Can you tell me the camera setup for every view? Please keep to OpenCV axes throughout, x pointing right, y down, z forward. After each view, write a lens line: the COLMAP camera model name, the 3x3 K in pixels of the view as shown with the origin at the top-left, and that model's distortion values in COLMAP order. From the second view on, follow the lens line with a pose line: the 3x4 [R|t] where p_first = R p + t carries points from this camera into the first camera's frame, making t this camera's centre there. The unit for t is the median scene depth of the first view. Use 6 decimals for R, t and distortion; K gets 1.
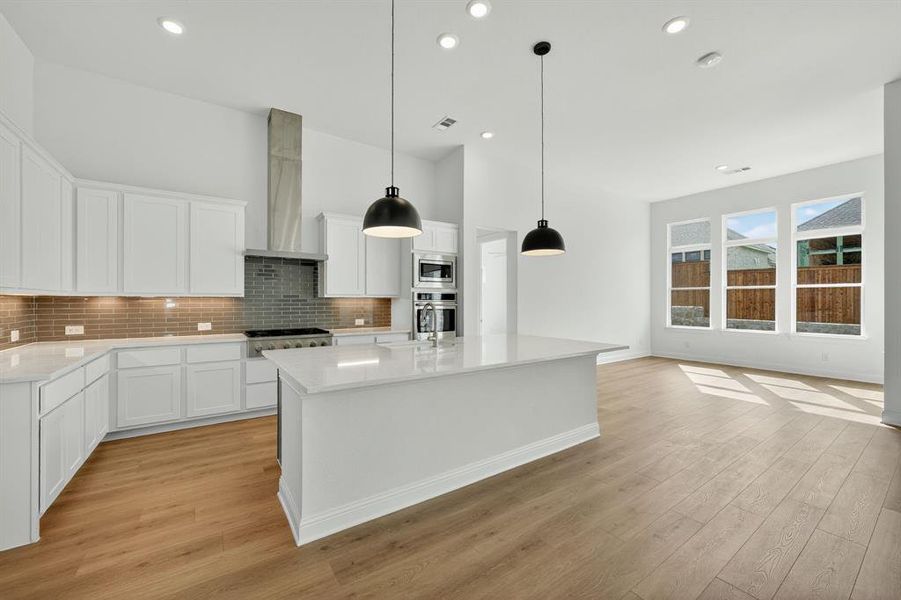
lens RADIAL K [[363.0, 0, 452.4], [0, 363.0, 298.3], [0, 0, 1]] dist [-0.007687, 0.000256]
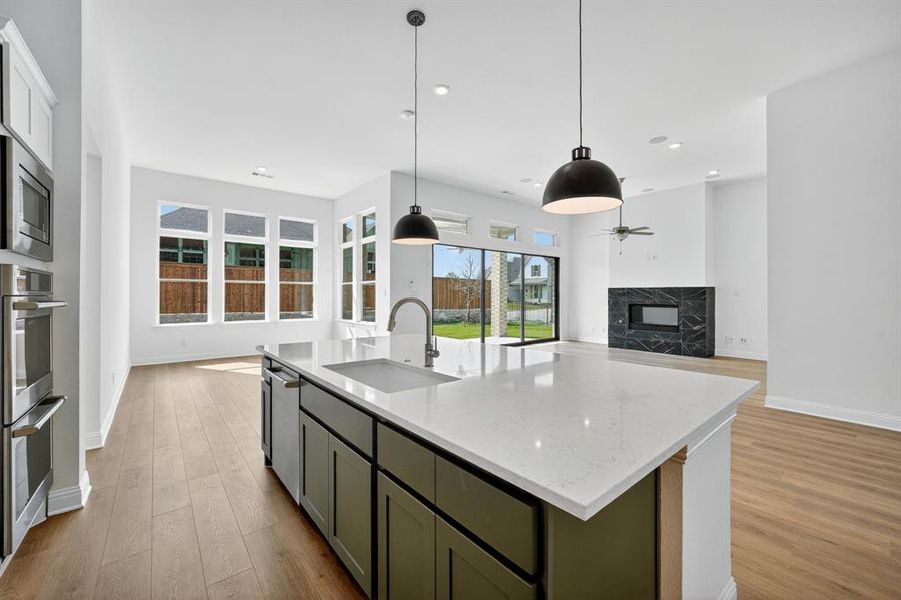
lens RADIAL K [[363.0, 0, 455.0], [0, 363.0, 293.6], [0, 0, 1]] dist [-0.007687, 0.000256]
pose [[-0.083954, 0.000172, 0.996470, -0.451353], [-0.006863, 0.999976, -0.000751, 0.000713], [-0.996446, -0.006902, -0.083951, 0.657913]]
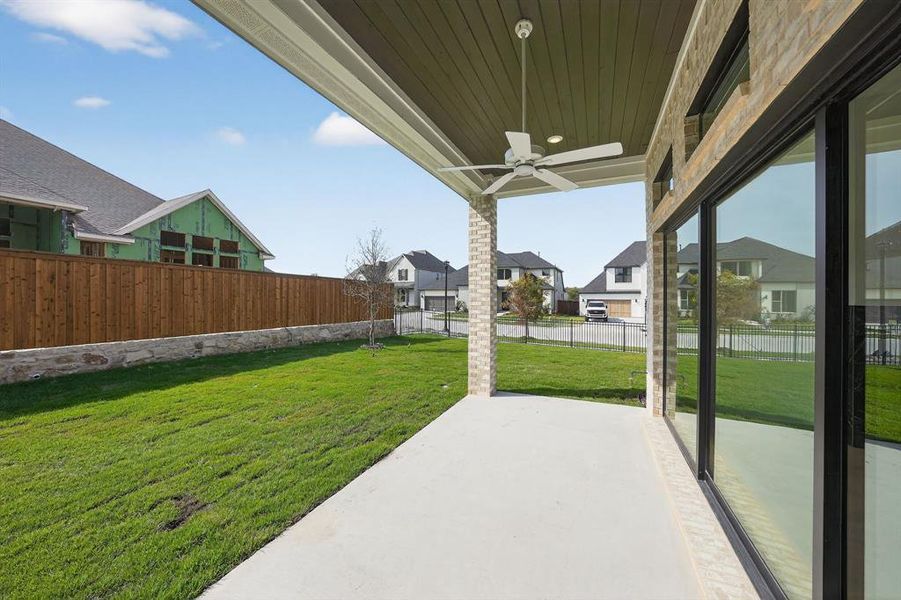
lens RADIAL K [[310.1, 0, 445.2], [0, 310.1, 296.6], [0, 0, 1]] dist [-0.010723, -0.000045]
pose [[-0.481776, -0.004193, 0.876284, 1.298094], [-0.009492, 0.999955, -0.000434, -0.047375], [-0.876243, -0.008527, -0.481794, 0.801995]]
